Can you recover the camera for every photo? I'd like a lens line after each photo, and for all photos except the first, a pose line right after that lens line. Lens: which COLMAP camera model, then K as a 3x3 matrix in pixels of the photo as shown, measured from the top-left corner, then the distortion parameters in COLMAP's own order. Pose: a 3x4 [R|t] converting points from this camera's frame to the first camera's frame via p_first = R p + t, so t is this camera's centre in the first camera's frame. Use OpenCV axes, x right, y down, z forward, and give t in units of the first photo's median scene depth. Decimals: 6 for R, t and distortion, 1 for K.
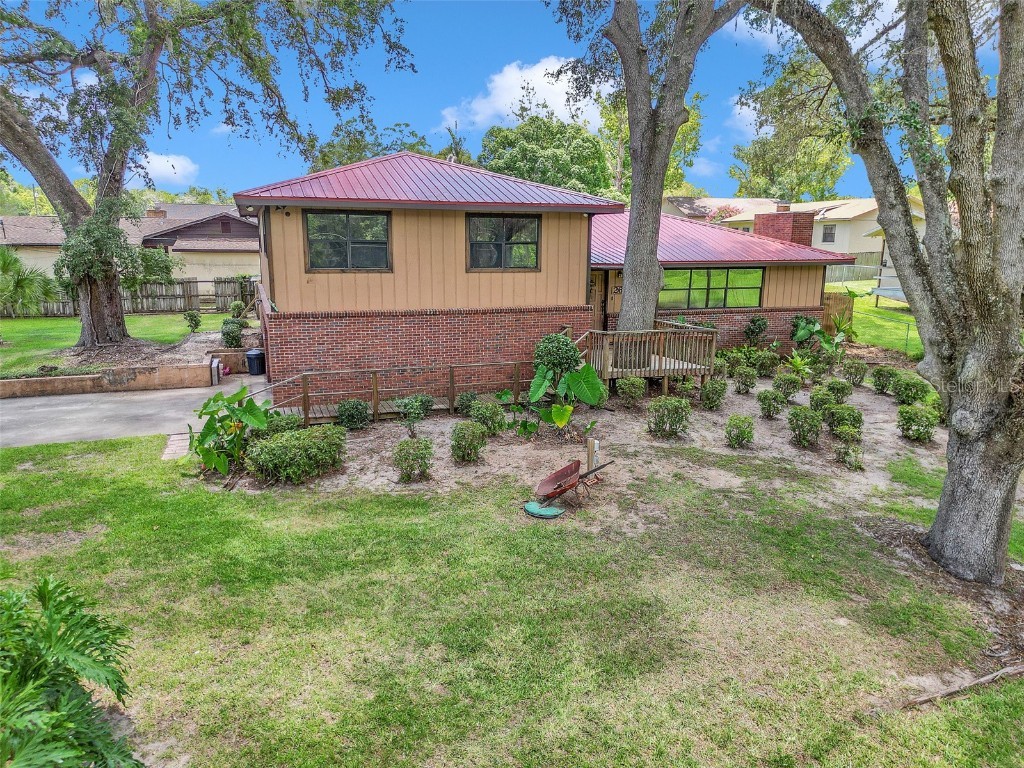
lens RADIAL K [[716.0, 0, 512.0], [0, 716.0, 384.0], [0, 0, 1]] dist [0.080256, -0.086049]
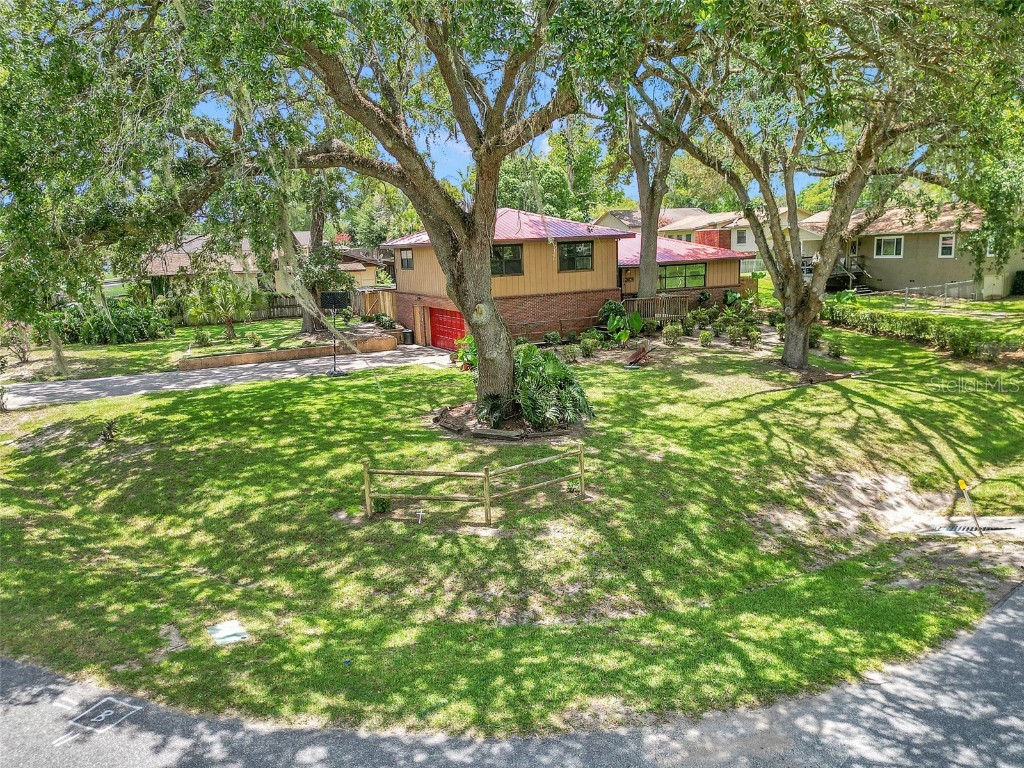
lens RADIAL K [[748.5, 0, 512.0], [0, 748.5, 384.0], [0, 0, 1]] dist [0.093340, -0.103427]
pose [[0.992615, -0.065831, 0.101888, -0.391220], [0.067958, 0.997534, -0.017542, 0.158319], [-0.100482, 0.024336, 0.994641, -0.922893]]
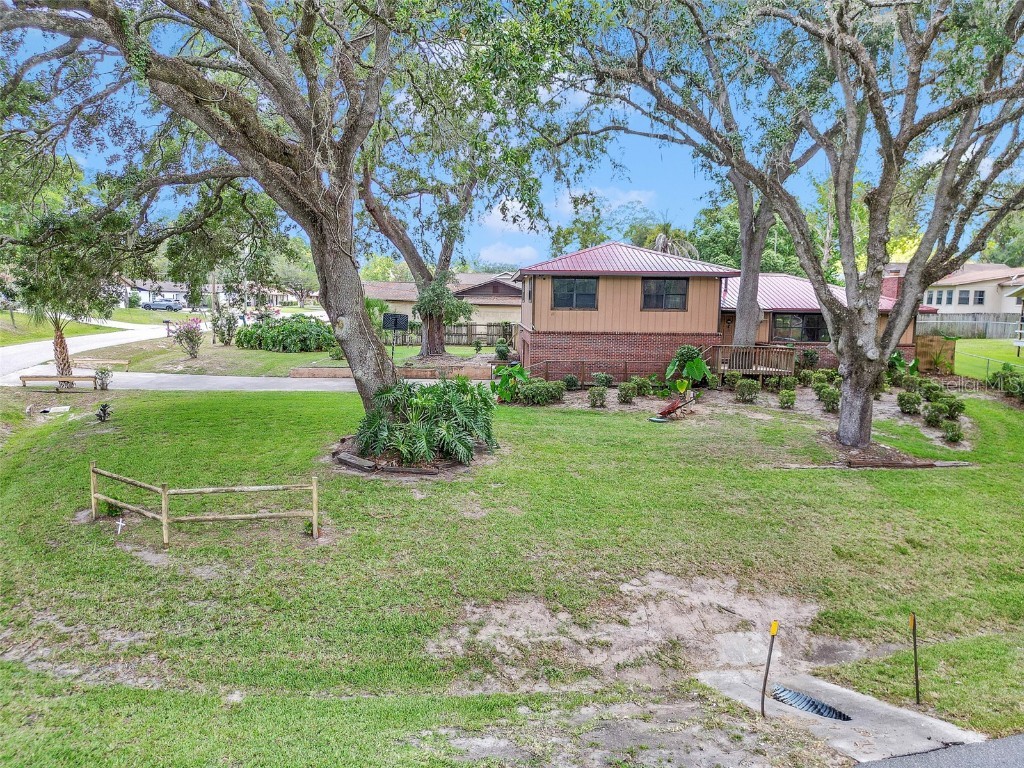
lens RADIAL K [[722.1, 0, 512.0], [0, 722.1, 384.0], [0, 0, 1]] dist [0.078037, -0.076359]
pose [[0.950701, 0.043810, -0.306998, 0.176305], [-0.071260, 0.994342, -0.078781, 0.169468], [0.301809, 0.096774, 0.948444, -0.691299]]
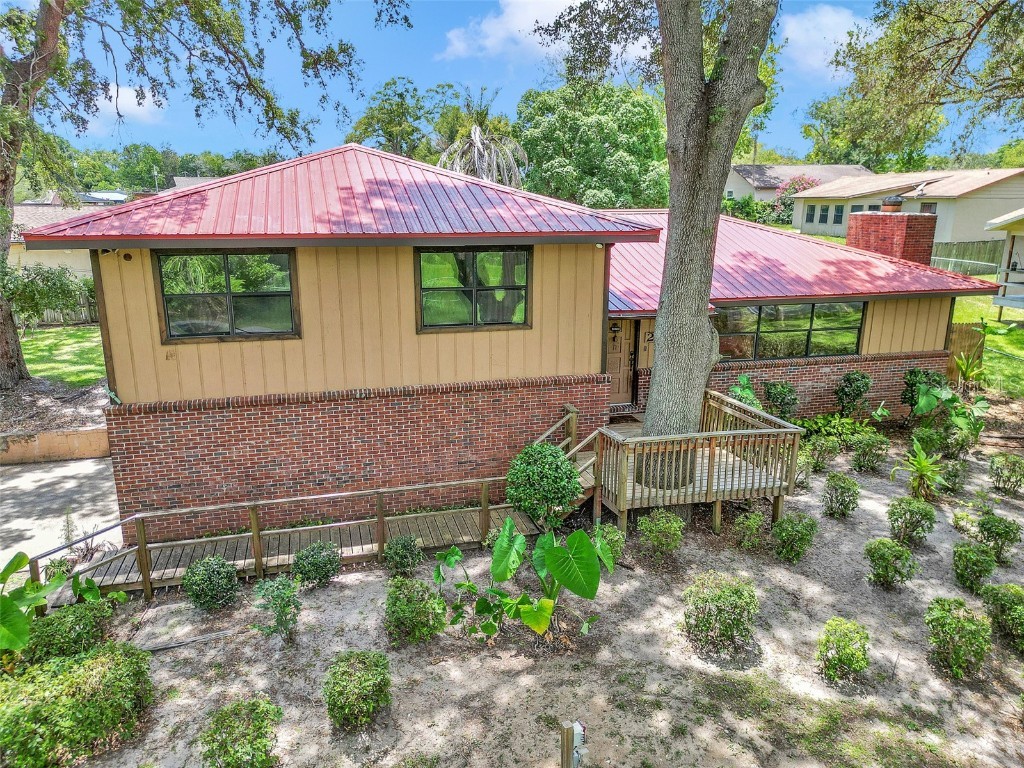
lens RADIAL K [[722.1, 0, 512.0], [0, 722.1, 384.0], [0, 0, 1]] dist [0.078037, -0.076359]
pose [[0.997130, 0.014697, -0.074266, 0.072118], [-0.011095, 0.998753, 0.048679, -0.136964], [0.074889, -0.047715, 0.996050, 0.320417]]
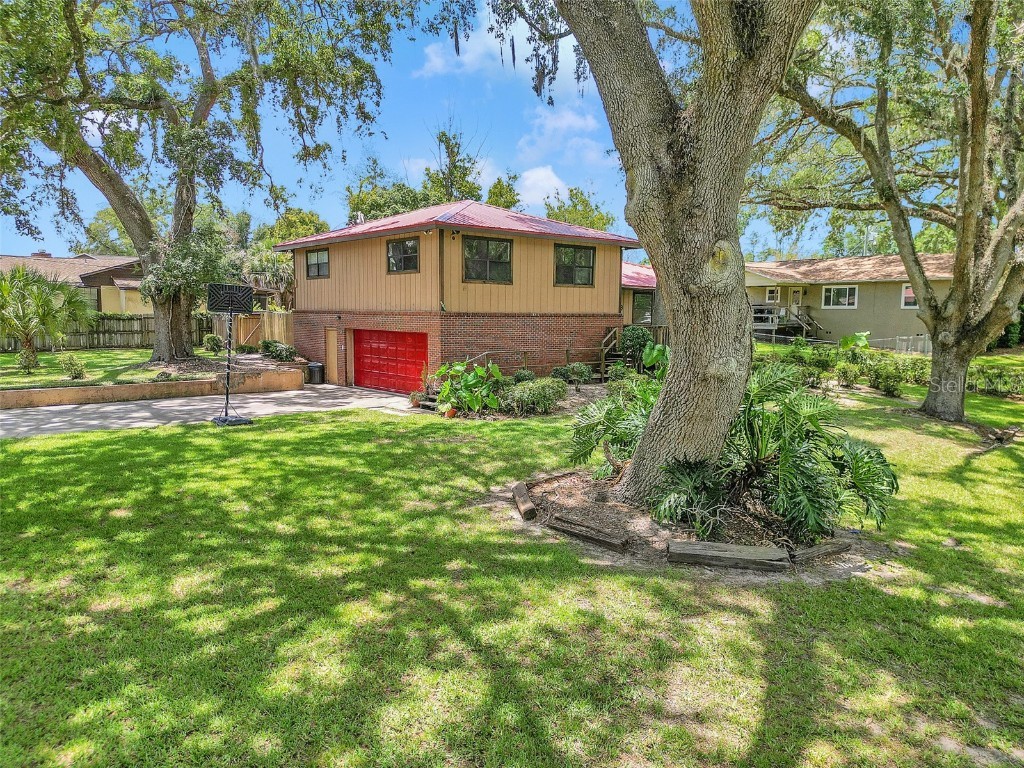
lens RADIAL K [[716.0, 0, 512.0], [0, 716.0, 384.0], [0, 0, 1]] dist [0.080256, -0.086049]
pose [[0.942466, -0.031686, 0.332797, -0.576357], [0.063334, 0.994393, -0.084680, 0.134792], [-0.328248, 0.100885, 0.939189, -0.229763]]
